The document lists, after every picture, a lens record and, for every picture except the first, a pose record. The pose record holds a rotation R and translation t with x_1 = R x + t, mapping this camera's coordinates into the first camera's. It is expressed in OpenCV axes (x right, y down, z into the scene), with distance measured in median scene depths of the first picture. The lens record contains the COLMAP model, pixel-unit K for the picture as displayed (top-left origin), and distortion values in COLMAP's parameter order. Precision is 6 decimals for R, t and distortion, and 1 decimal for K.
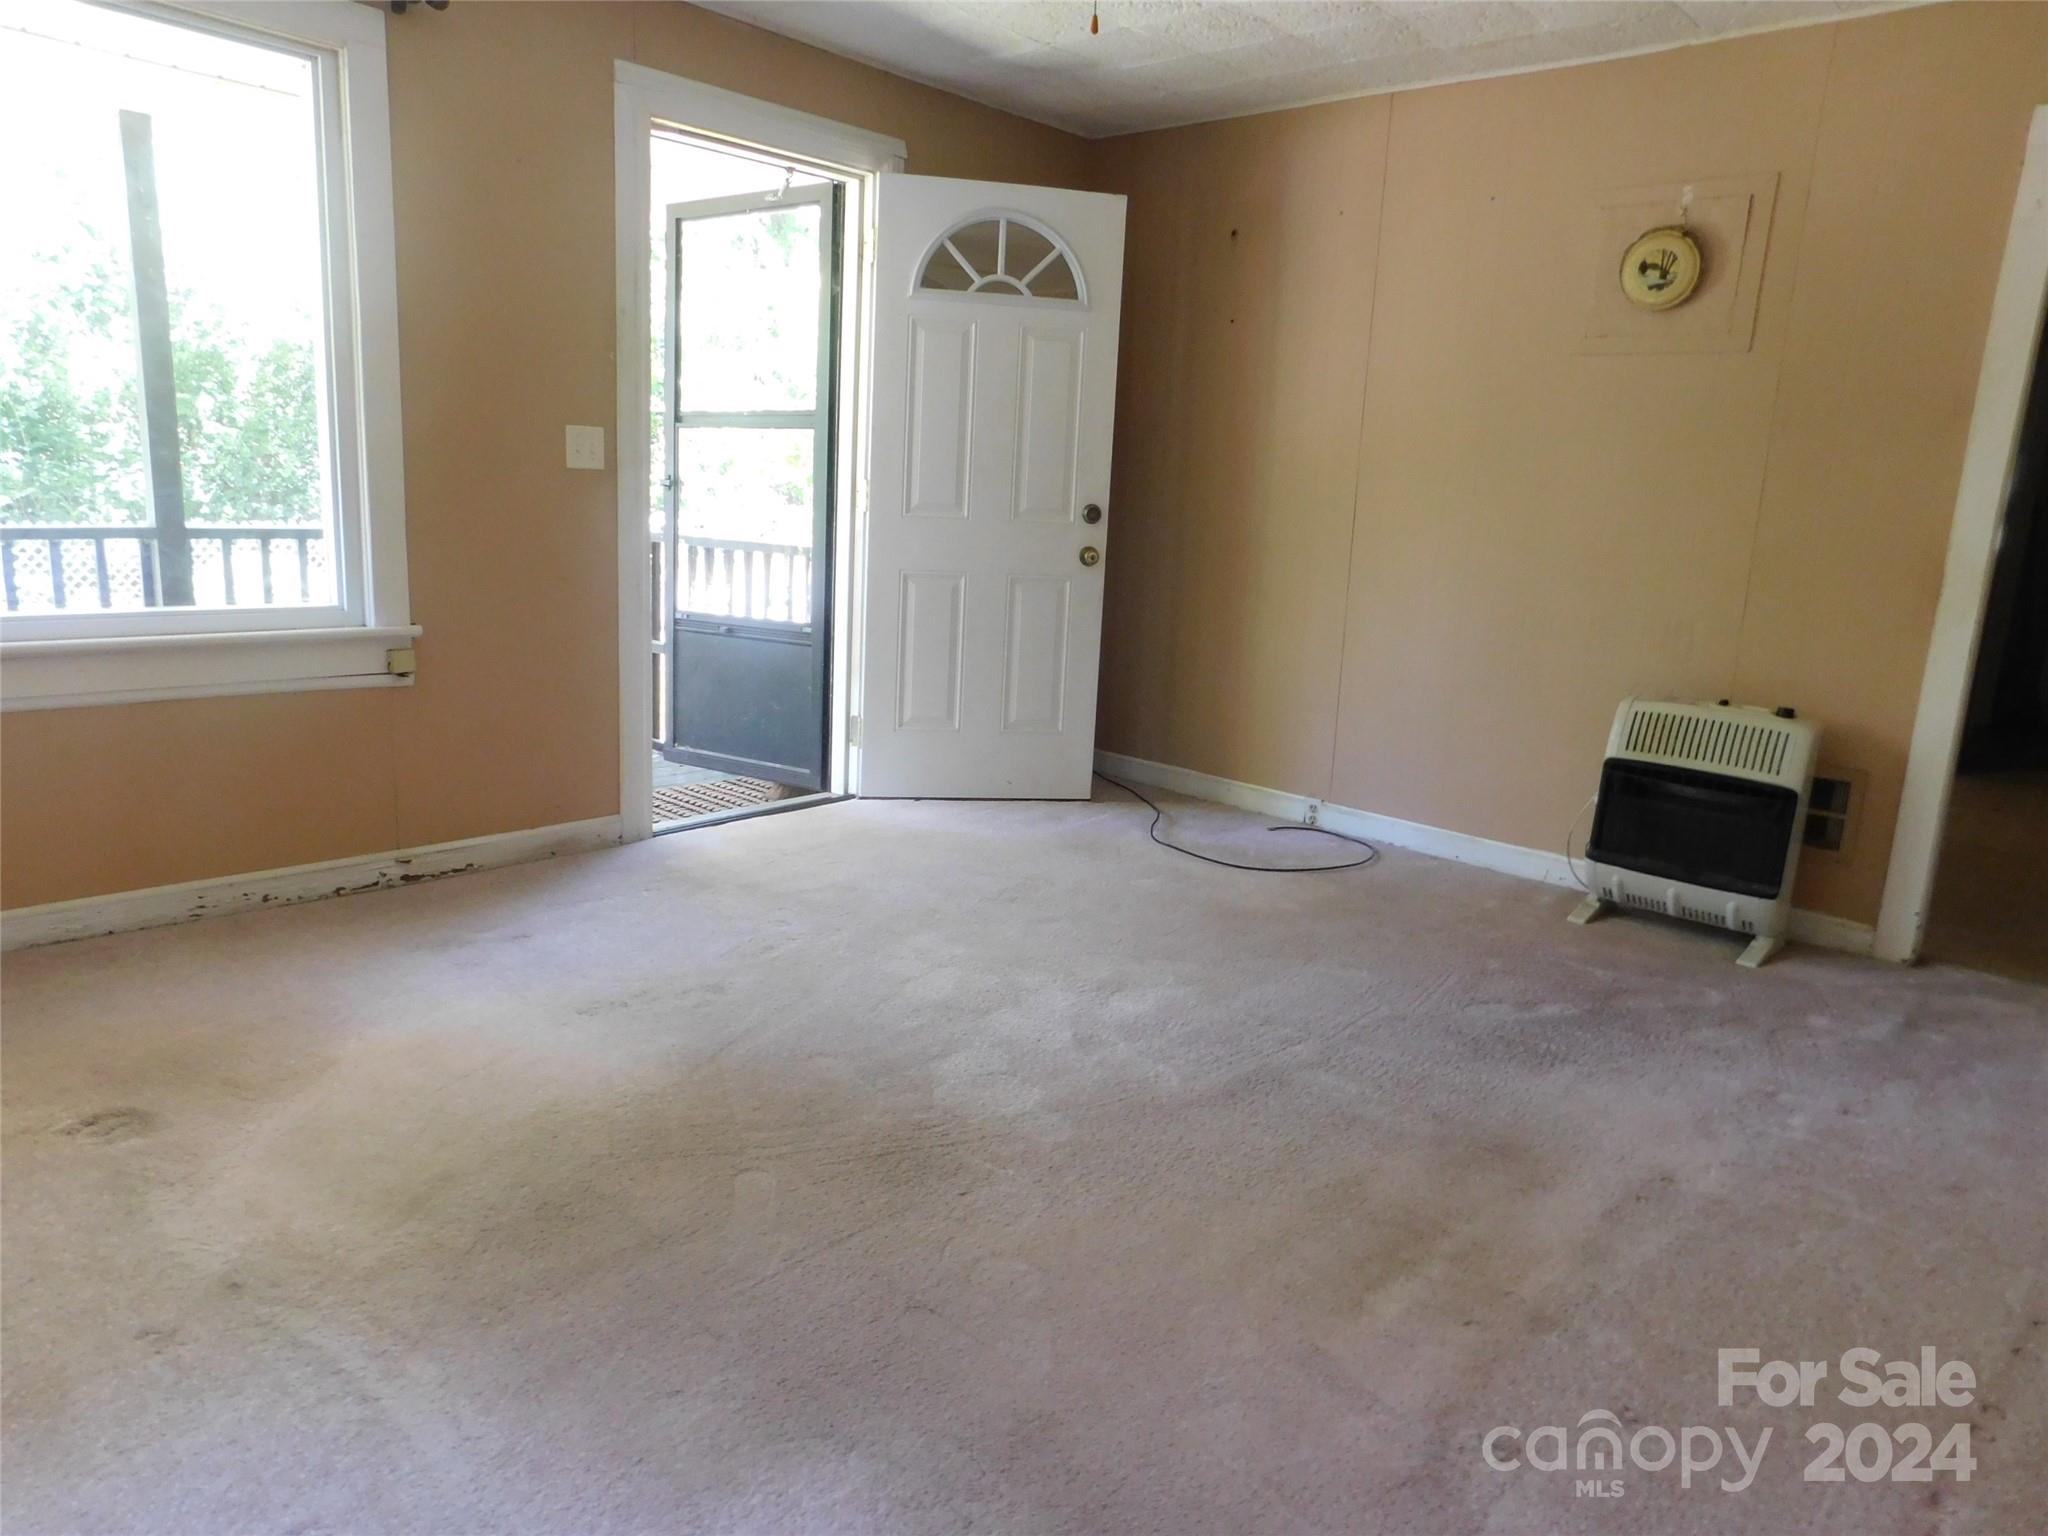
lens RADIAL K [[1350.3, 0, 1015.8], [0, 1350.3, 772.2], [0, 0, 1]] dist [-0.078491, 0.065166]
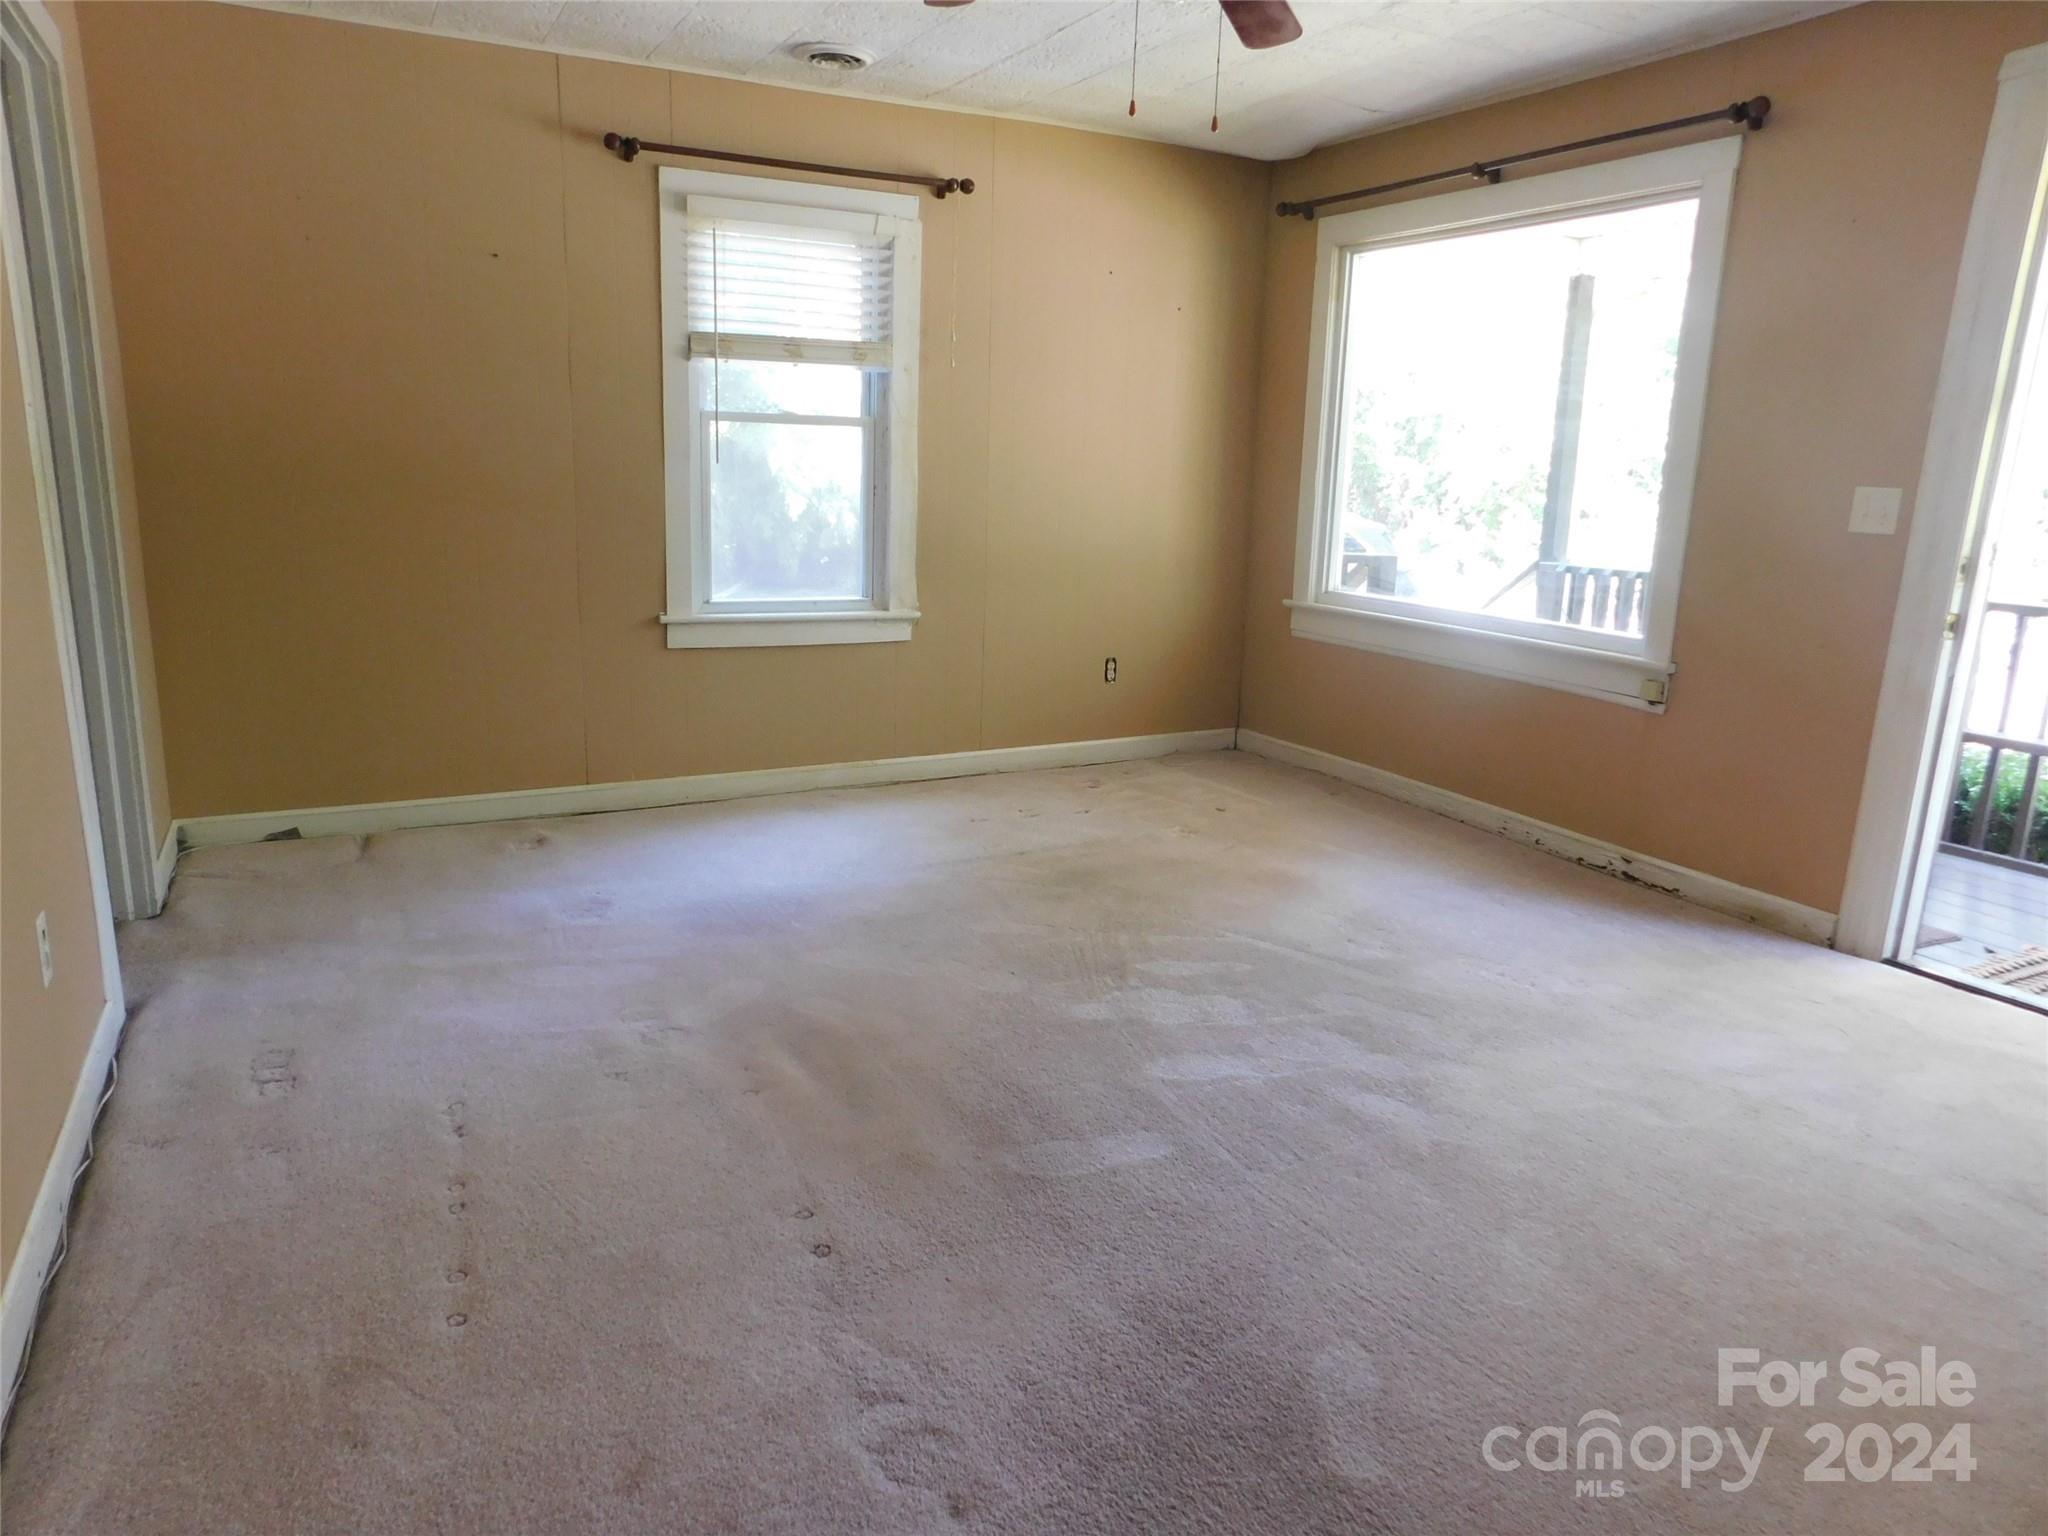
lens RADIAL K [[1350.3, 0, 1015.8], [0, 1350.3, 772.2], [0, 0, 1]] dist [-0.078491, 0.065166]
pose [[-0.327854, 0.151419, -0.932515, 0.786780], [-0.249560, 0.938129, 0.240071, -0.150470], [0.911171, 0.311426, -0.269781, 0.794218]]
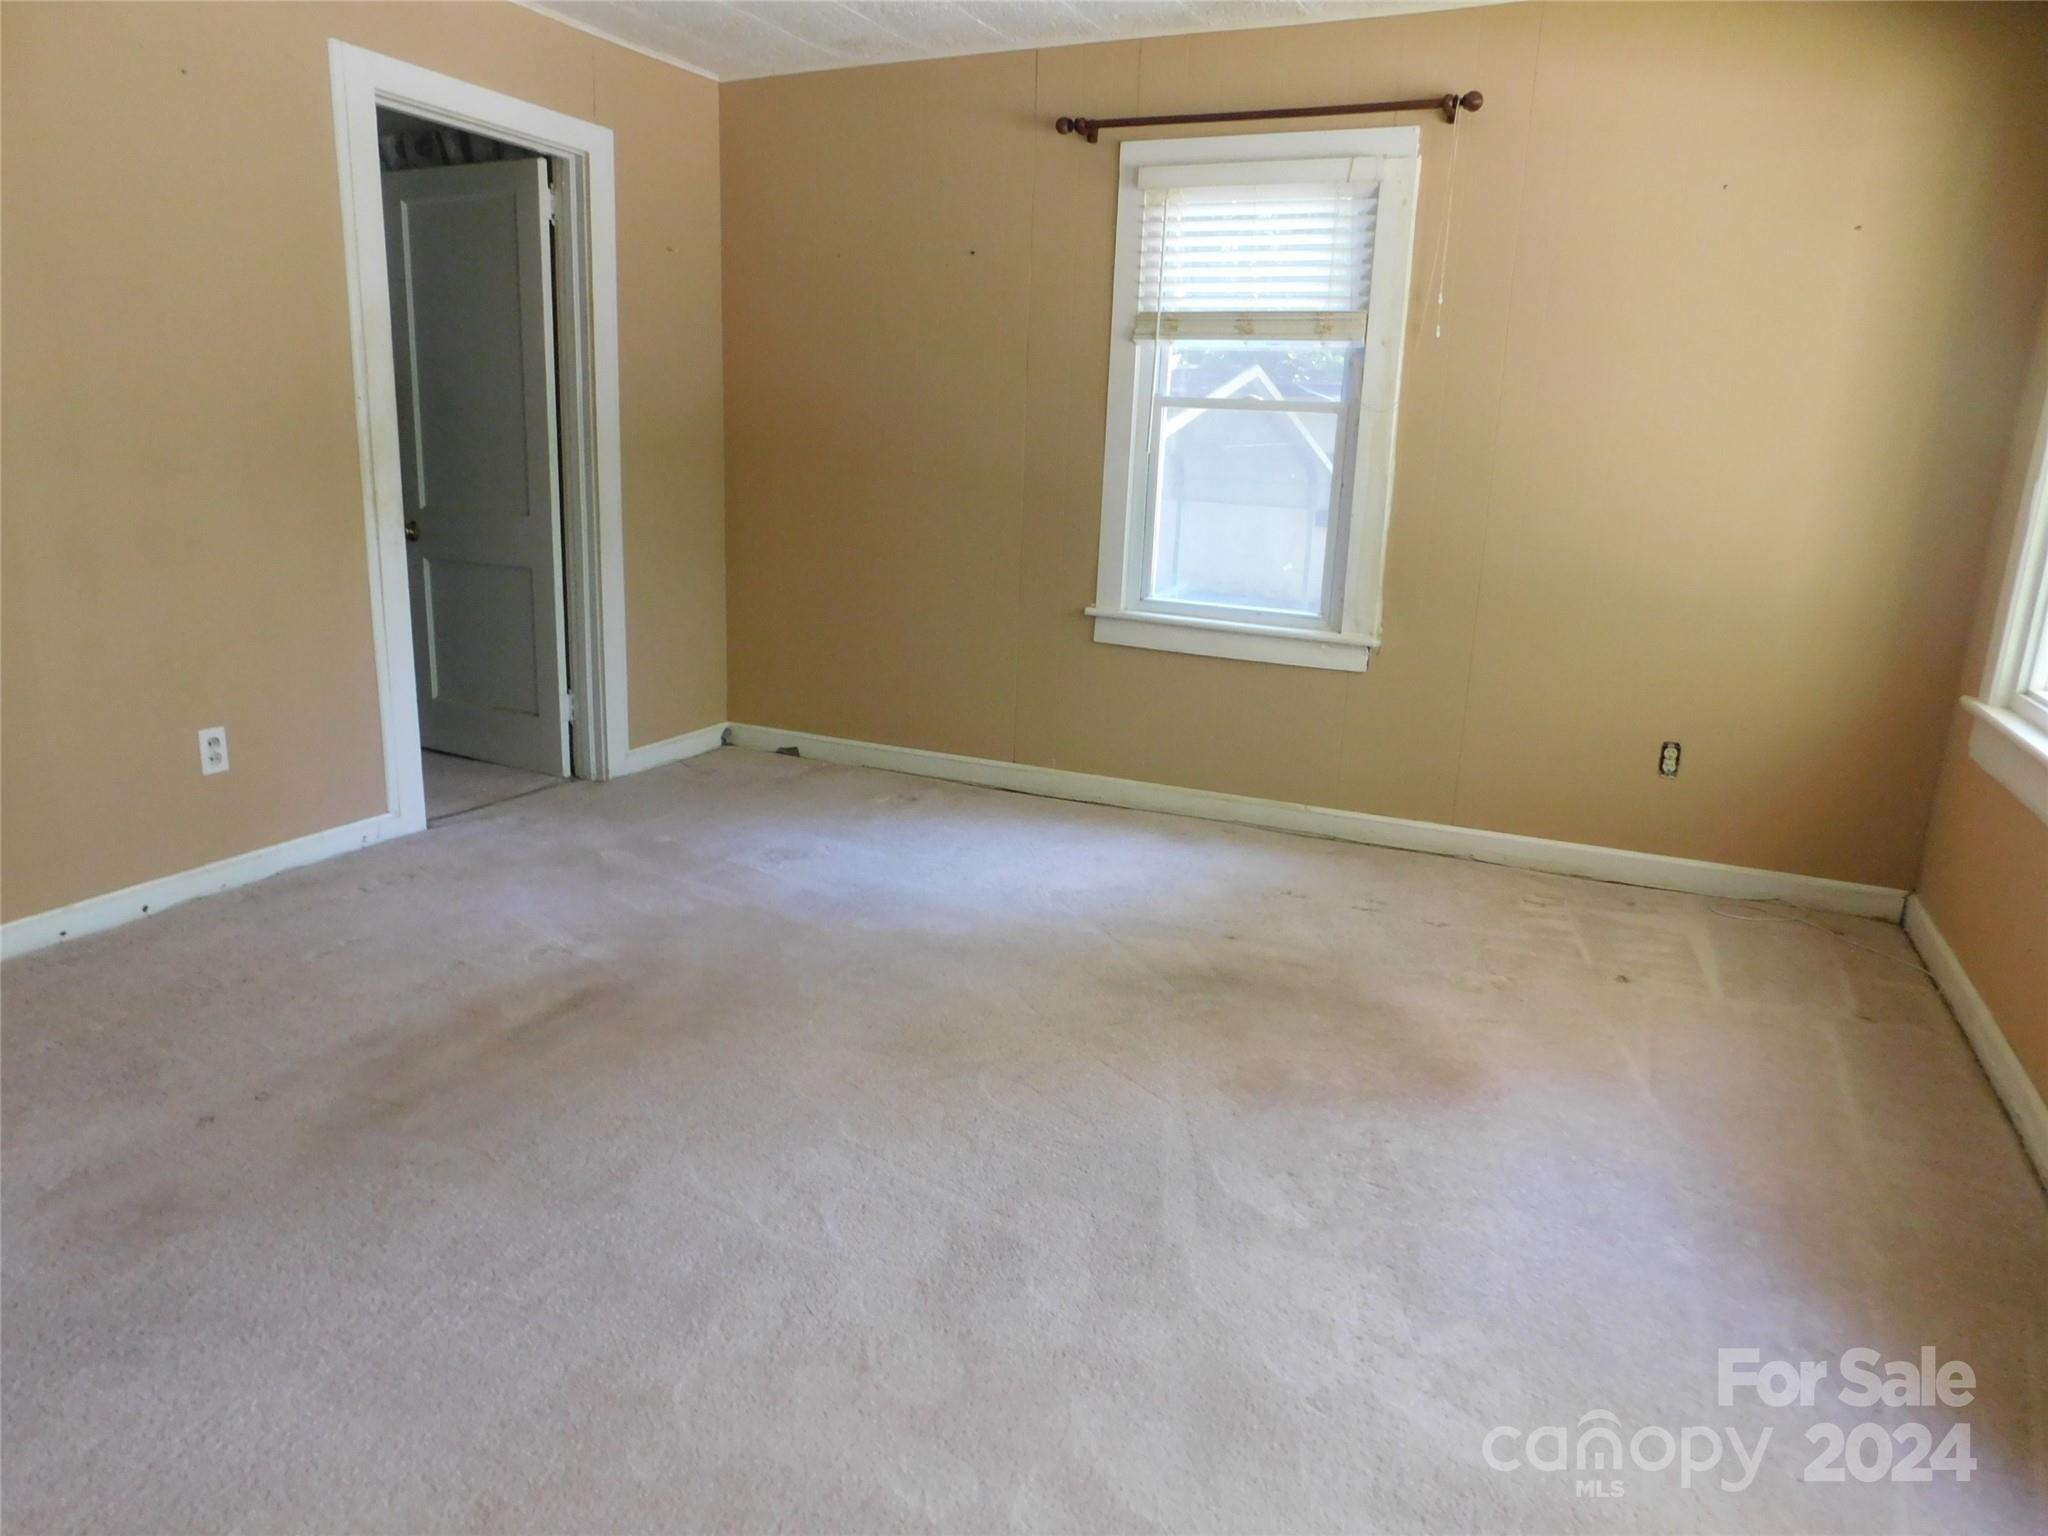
lens RADIAL K [[1350.3, 0, 1015.8], [0, 1350.3, 772.2], [0, 0, 1]] dist [-0.078491, 0.065166]
pose [[-0.949363, -0.010660, -0.314001, 0.129053], [-0.149658, 0.894098, 0.422127, -0.281928], [0.276247, 0.447744, -0.850419, 1.214479]]
